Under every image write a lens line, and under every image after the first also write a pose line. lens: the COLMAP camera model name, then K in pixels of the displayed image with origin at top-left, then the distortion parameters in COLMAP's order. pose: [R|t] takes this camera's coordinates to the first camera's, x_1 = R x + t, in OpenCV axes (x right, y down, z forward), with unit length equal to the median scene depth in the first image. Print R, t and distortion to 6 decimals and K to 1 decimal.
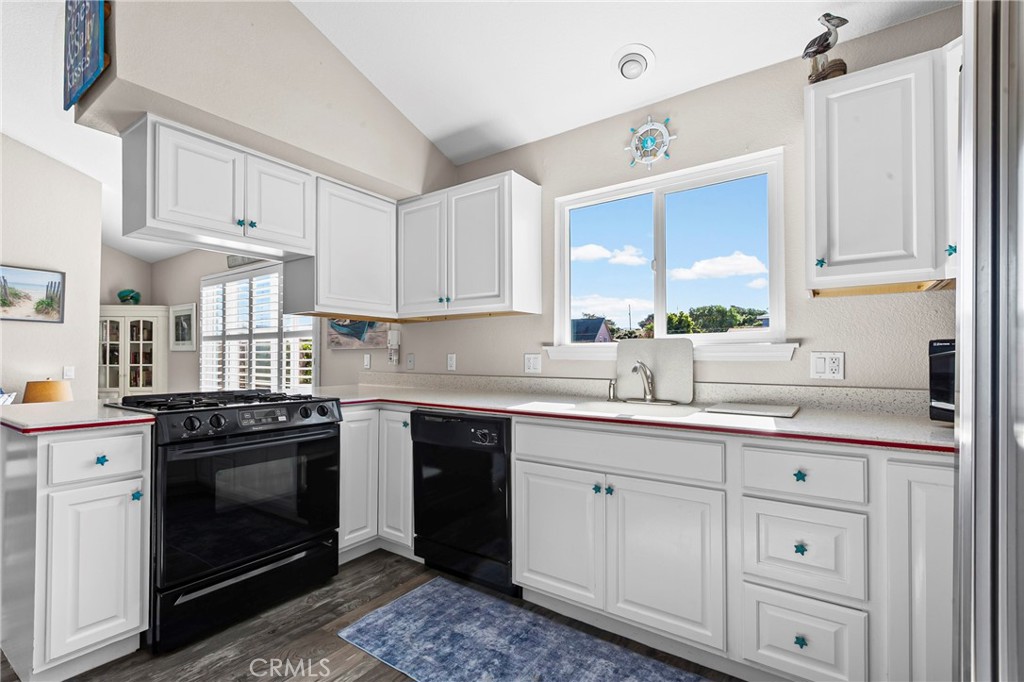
lens RADIAL K [[460.2, 0, 510.7], [0, 460.2, 347.4], [0, 0, 1]] dist [0.000235, -0.000116]
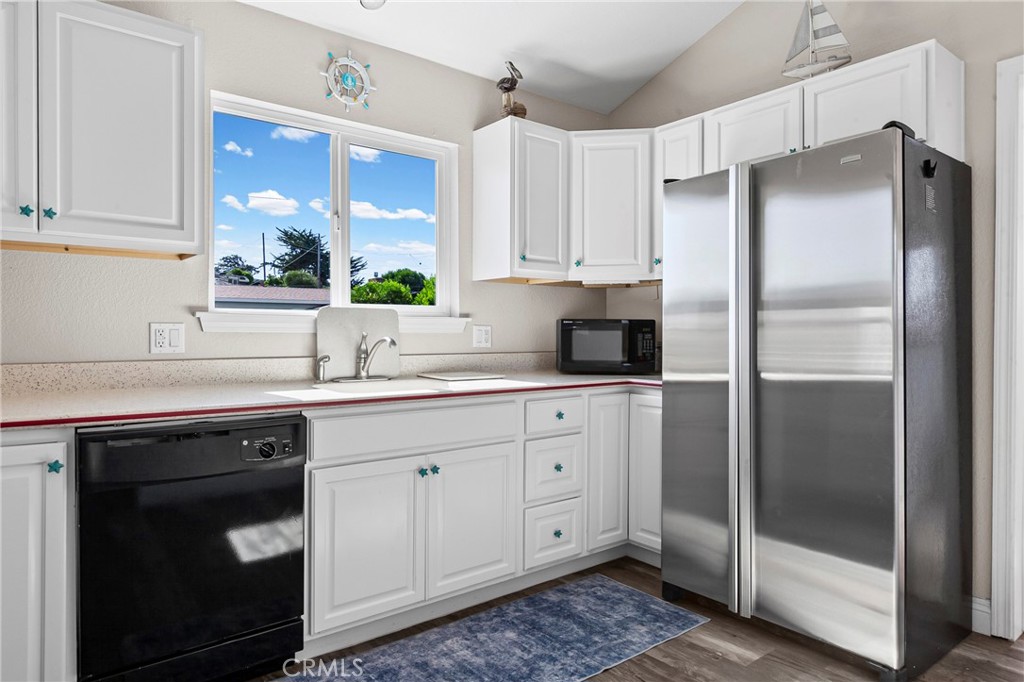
lens RADIAL K [[615.4, 0, 510.9], [0, 615.4, 326.9], [0, 0, 1]] dist [-0.003222, 0.000425]
pose [[0.291039, 0.005388, 0.956696, -0.880454], [-0.025821, 0.999664, 0.002225, 0.008029], [-0.956363, -0.025350, 0.291081, 0.446840]]
